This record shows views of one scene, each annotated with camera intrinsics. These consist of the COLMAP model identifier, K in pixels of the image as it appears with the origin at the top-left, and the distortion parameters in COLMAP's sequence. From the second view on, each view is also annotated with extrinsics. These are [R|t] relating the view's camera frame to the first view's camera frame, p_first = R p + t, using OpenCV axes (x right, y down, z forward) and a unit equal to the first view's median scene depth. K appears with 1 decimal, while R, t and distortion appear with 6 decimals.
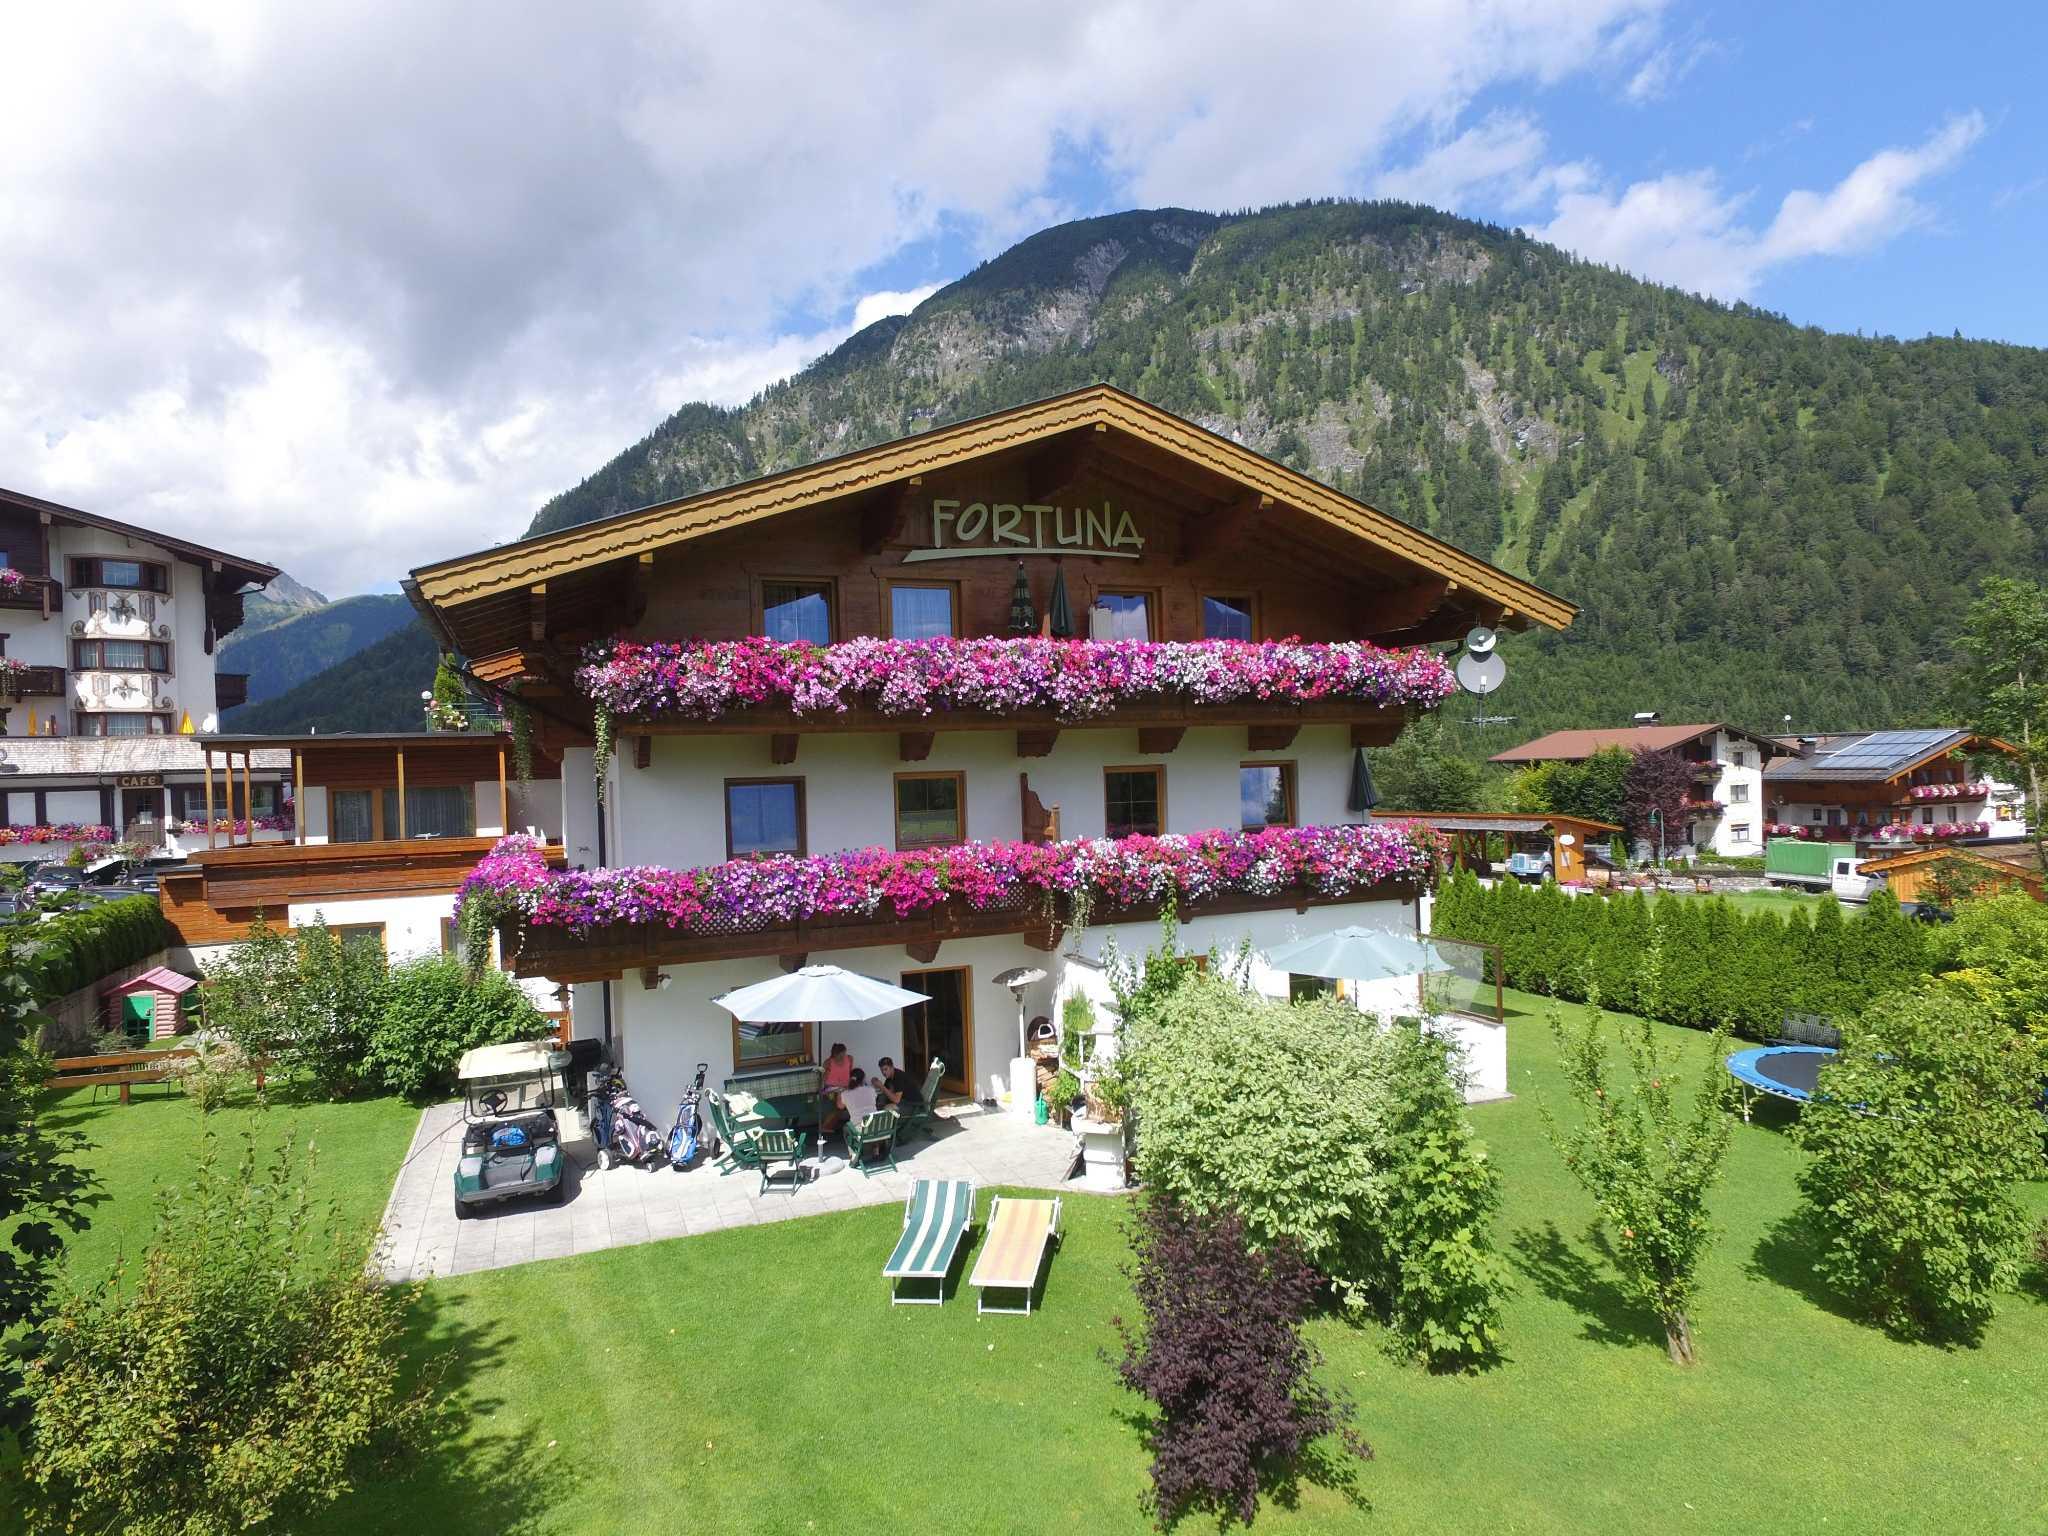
lens RADIAL K [[1193.4, 0, 1025.7], [0, 1193.4, 765.5], [0, 0, 1]] dist [-0.003327, -0.000990]
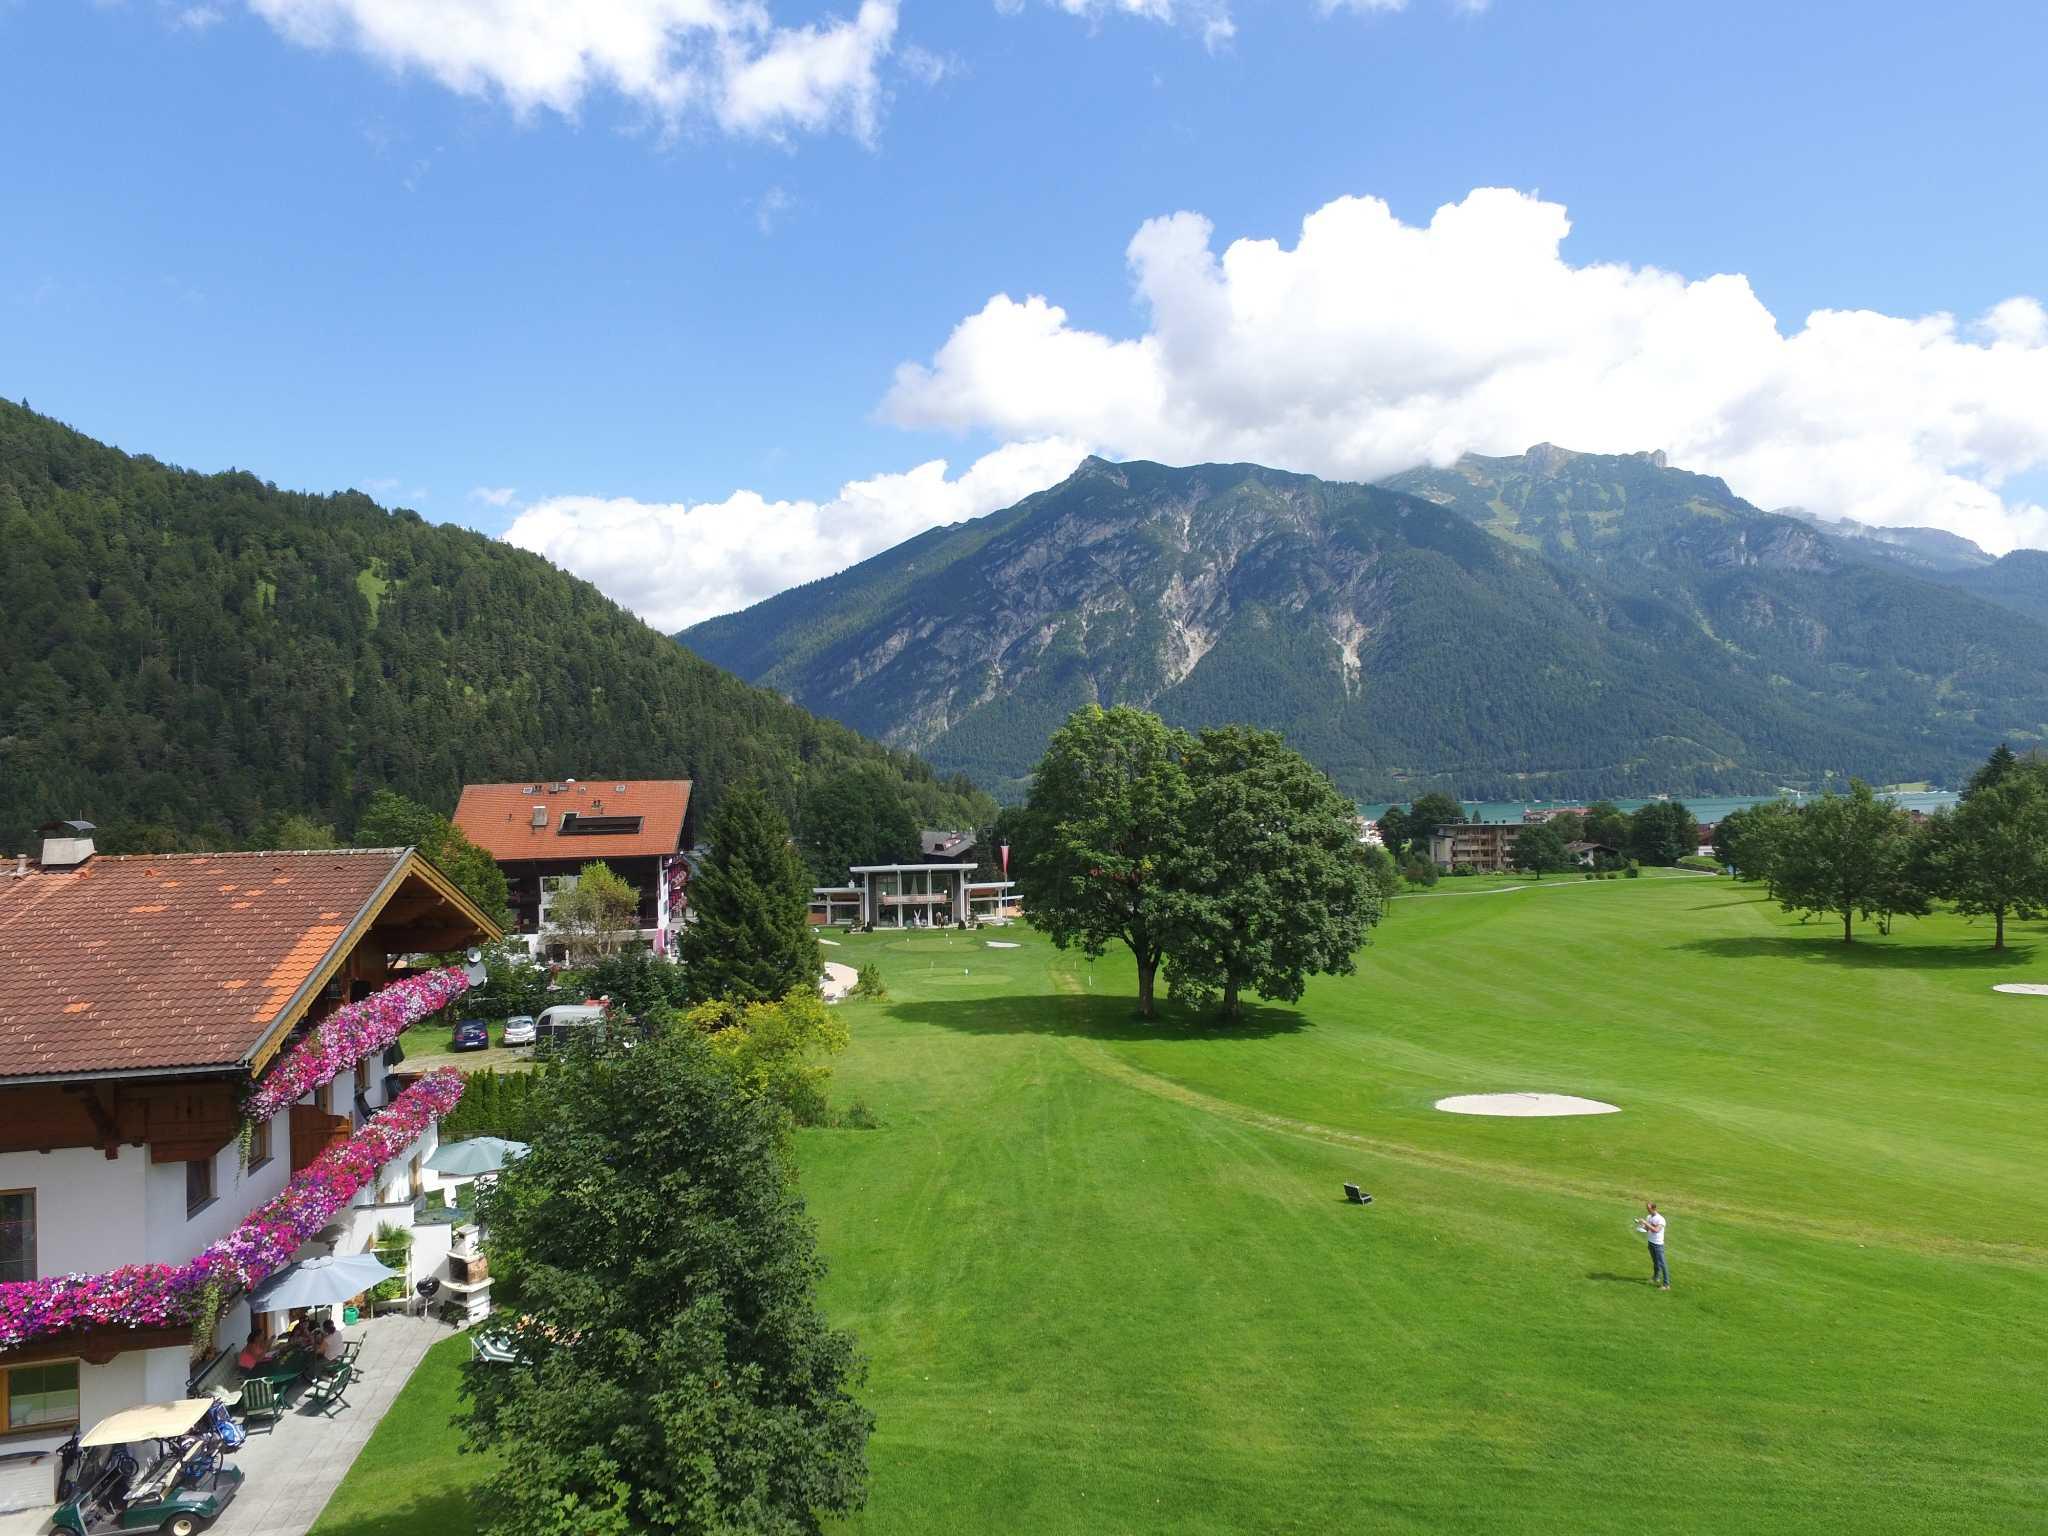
lens RADIAL K [[1193.4, 0, 1028.3], [0, 1193.4, 772.5], [0, 0, 1]] dist [-0.003327, -0.000990]
pose [[0.183723, 0.026136, 0.982631, -1.272237], [0.016679, 0.999420, -0.029701, -0.326321], [-0.982837, 0.021846, 0.183180, -0.138281]]
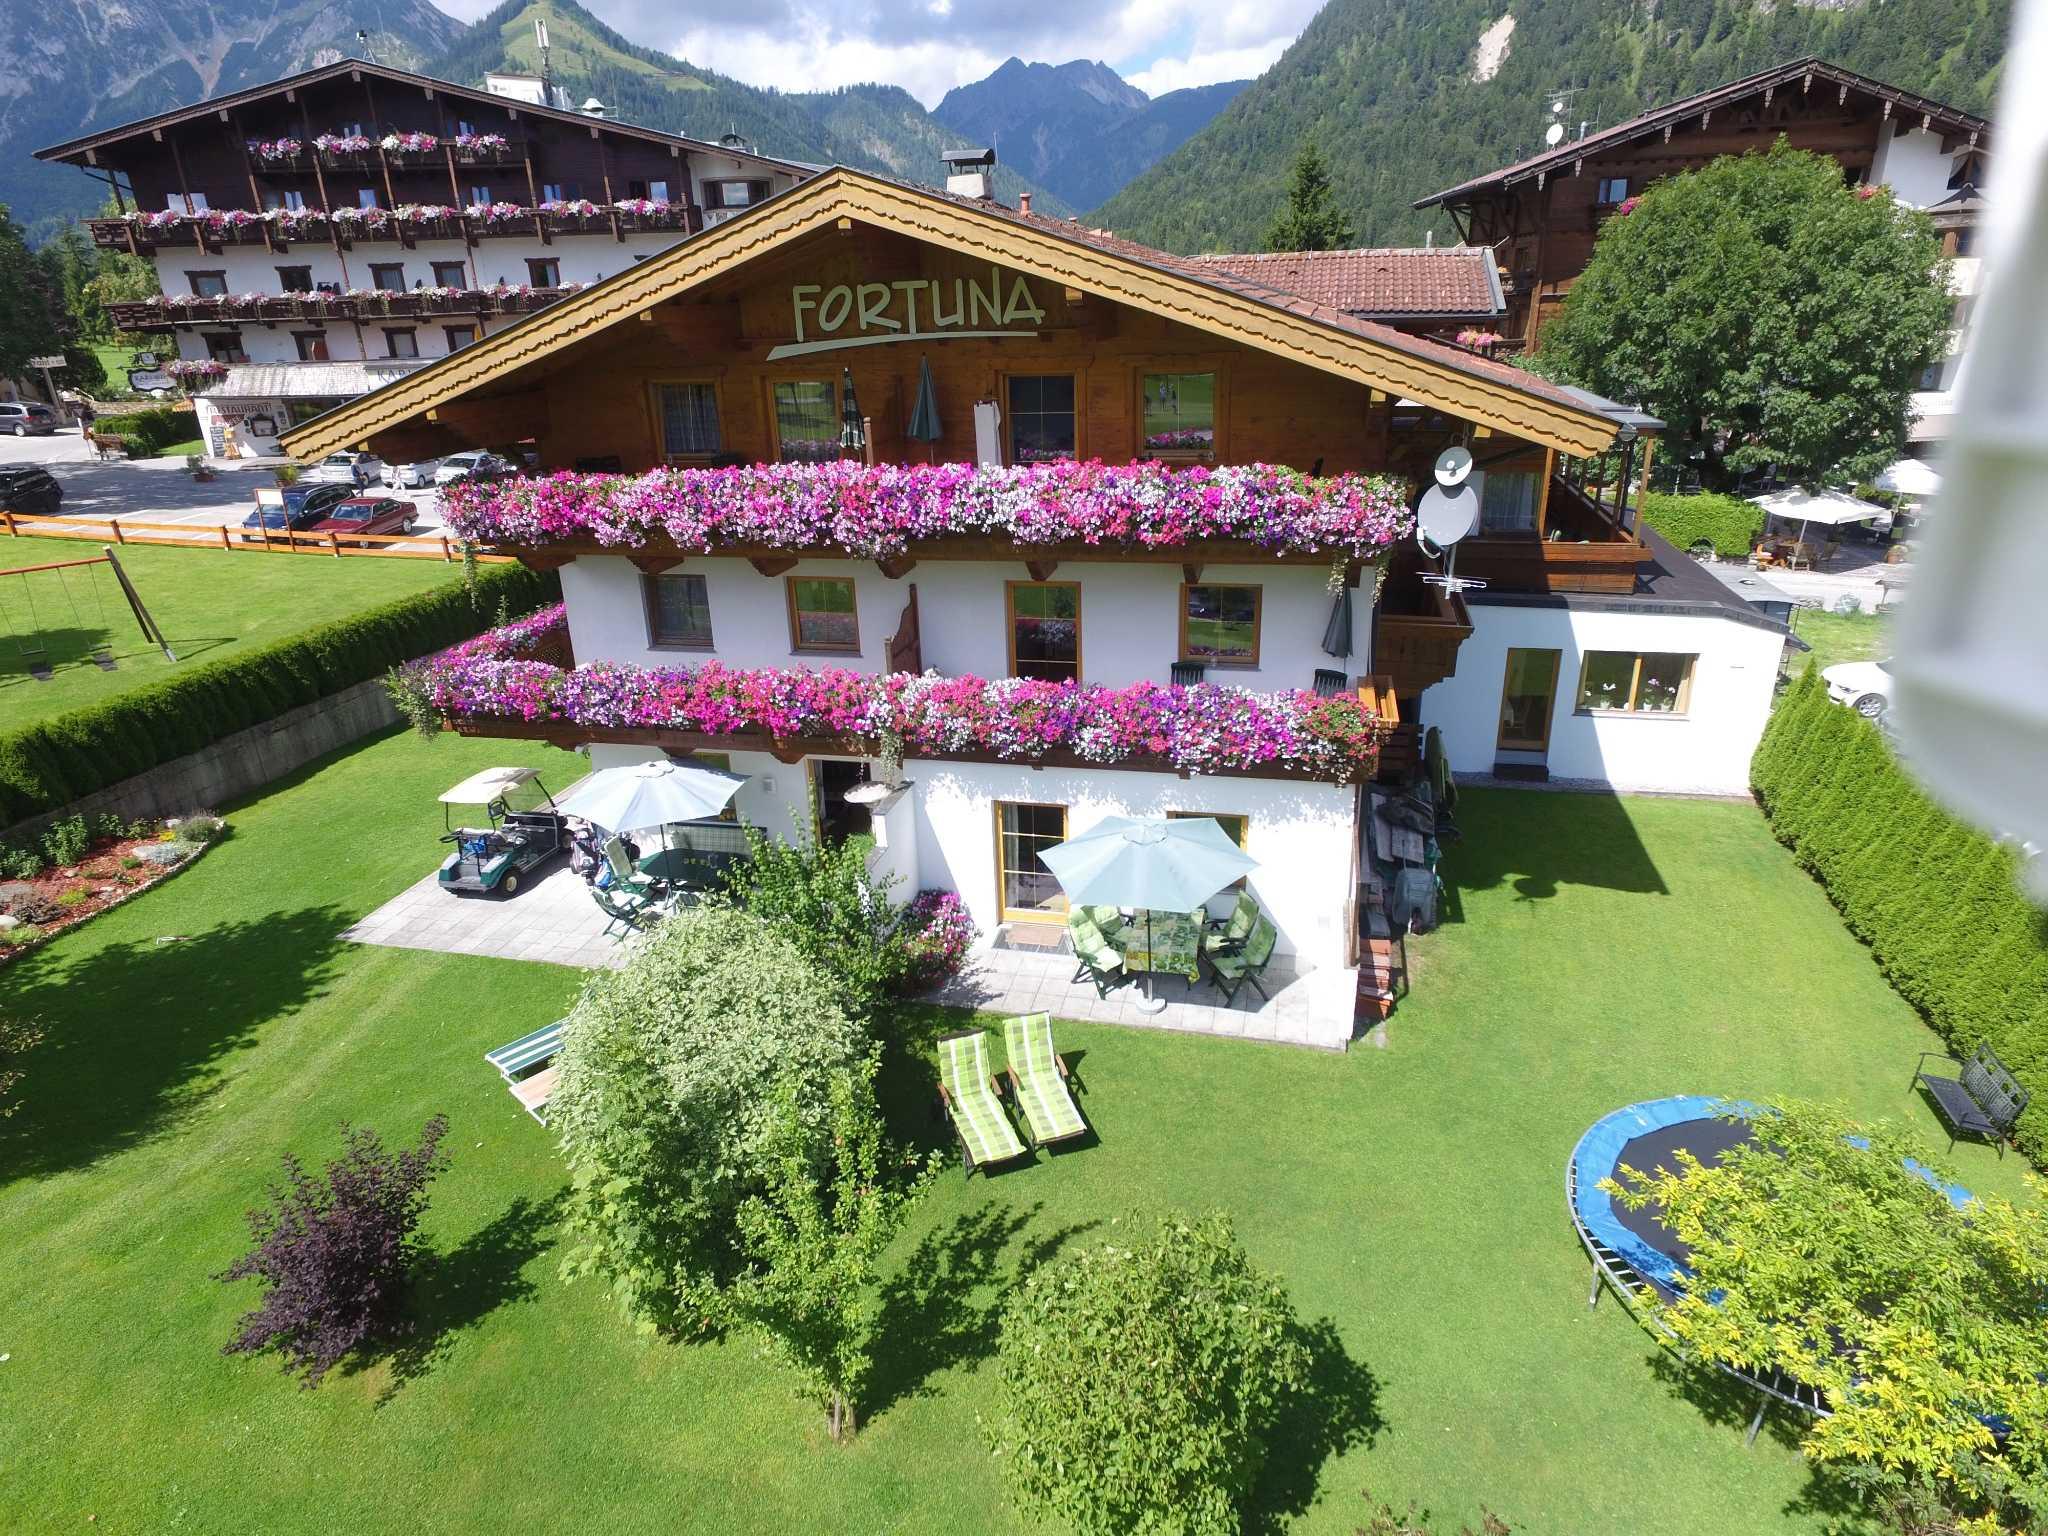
lens RADIAL K [[1193.4, 0, 1022.4], [0, 1193.4, 768.8], [0, 0, 1]] dist [-0.003327, -0.000990]
pose [[0.810996, 0.214657, -0.544250, 0.629670], [0.011215, 0.924384, 0.381298, -0.222781], [0.584944, -0.315335, 0.747265, 0.297002]]
